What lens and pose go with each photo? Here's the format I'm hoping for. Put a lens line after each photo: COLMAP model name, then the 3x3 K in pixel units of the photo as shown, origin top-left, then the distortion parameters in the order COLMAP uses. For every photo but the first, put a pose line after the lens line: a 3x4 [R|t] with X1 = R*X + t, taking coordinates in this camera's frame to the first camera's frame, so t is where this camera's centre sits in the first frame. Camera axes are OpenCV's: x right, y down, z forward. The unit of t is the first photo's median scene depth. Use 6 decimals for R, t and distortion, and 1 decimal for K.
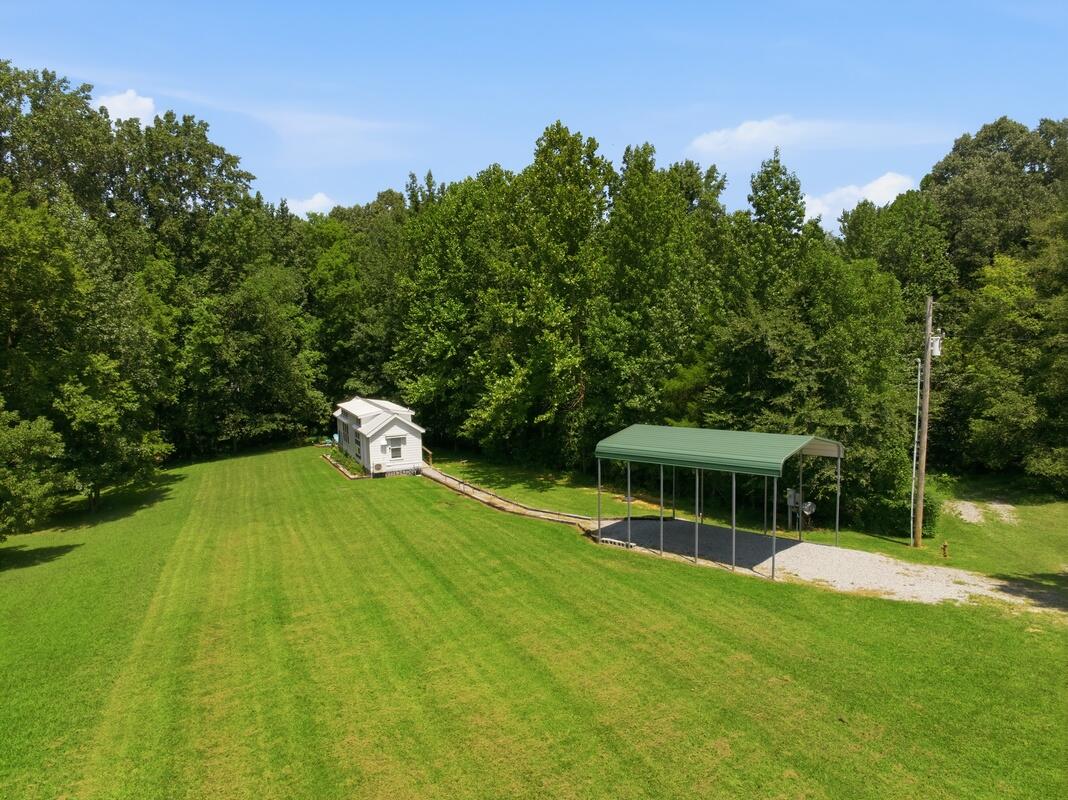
lens RADIAL K [[747.6, 0, 534.0], [0, 747.6, 400.0], [0, 0, 1]] dist [-0.041420, 0.006791]
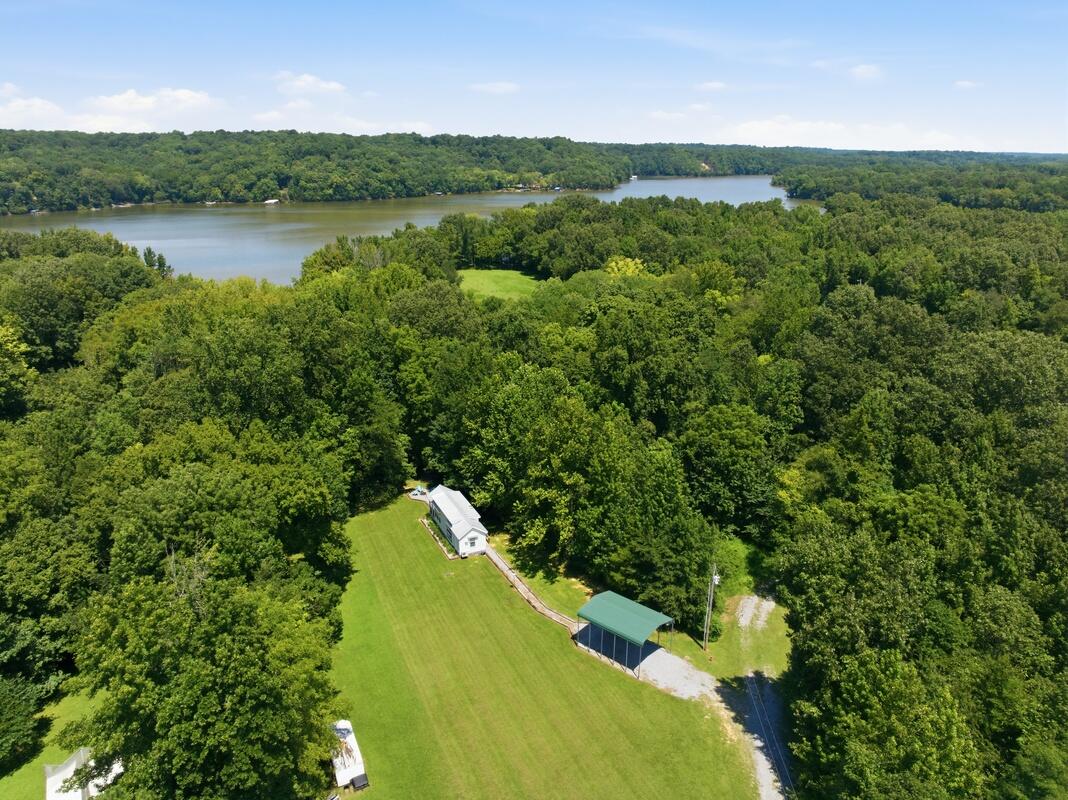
lens RADIAL K [[747.6, 0, 534.0], [0, 747.6, 400.0], [0, 0, 1]] dist [-0.041420, 0.006791]
pose [[0.999822, 0.012263, 0.014321, -0.083165], [-0.015077, 0.976100, 0.216796, -0.918122], [-0.011320, -0.216974, 0.976112, -0.994997]]
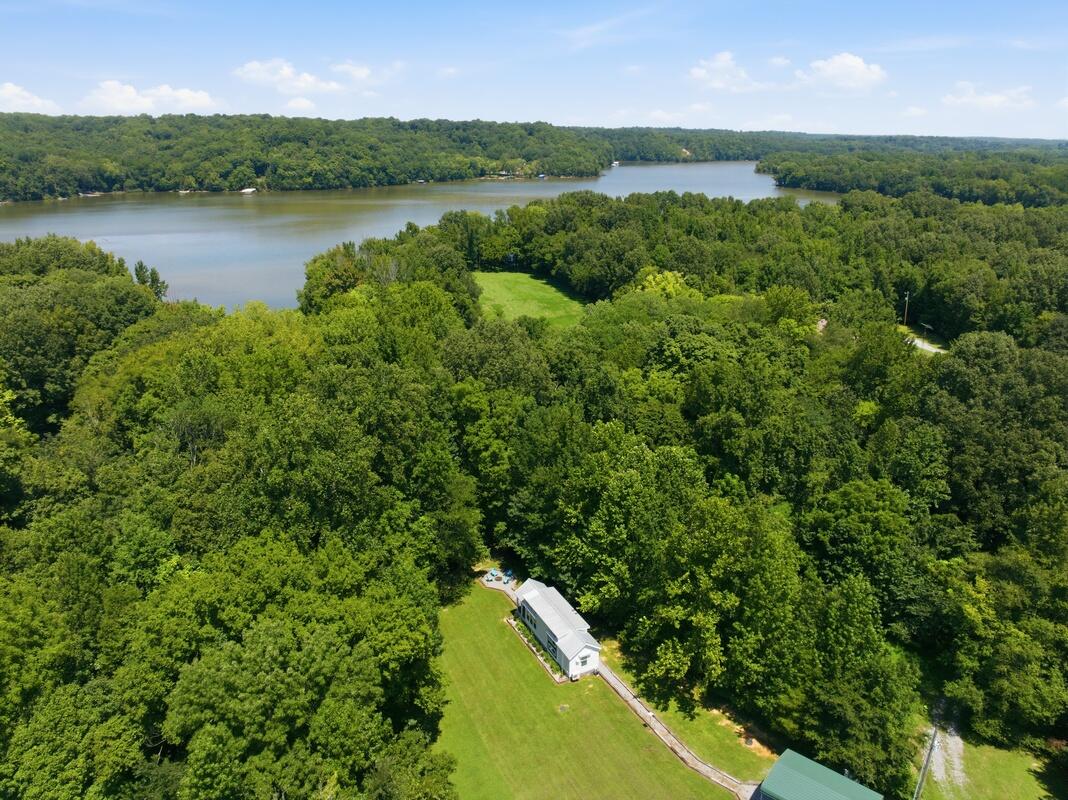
lens RADIAL K [[747.6, 0, 534.0], [0, 747.6, 400.0], [0, 0, 1]] dist [-0.041420, 0.006791]
pose [[0.998769, 0.003981, 0.049453, -0.489475], [-0.015613, 0.971355, 0.237119, -1.100510], [-0.047092, -0.237599, 0.970221, -0.488642]]
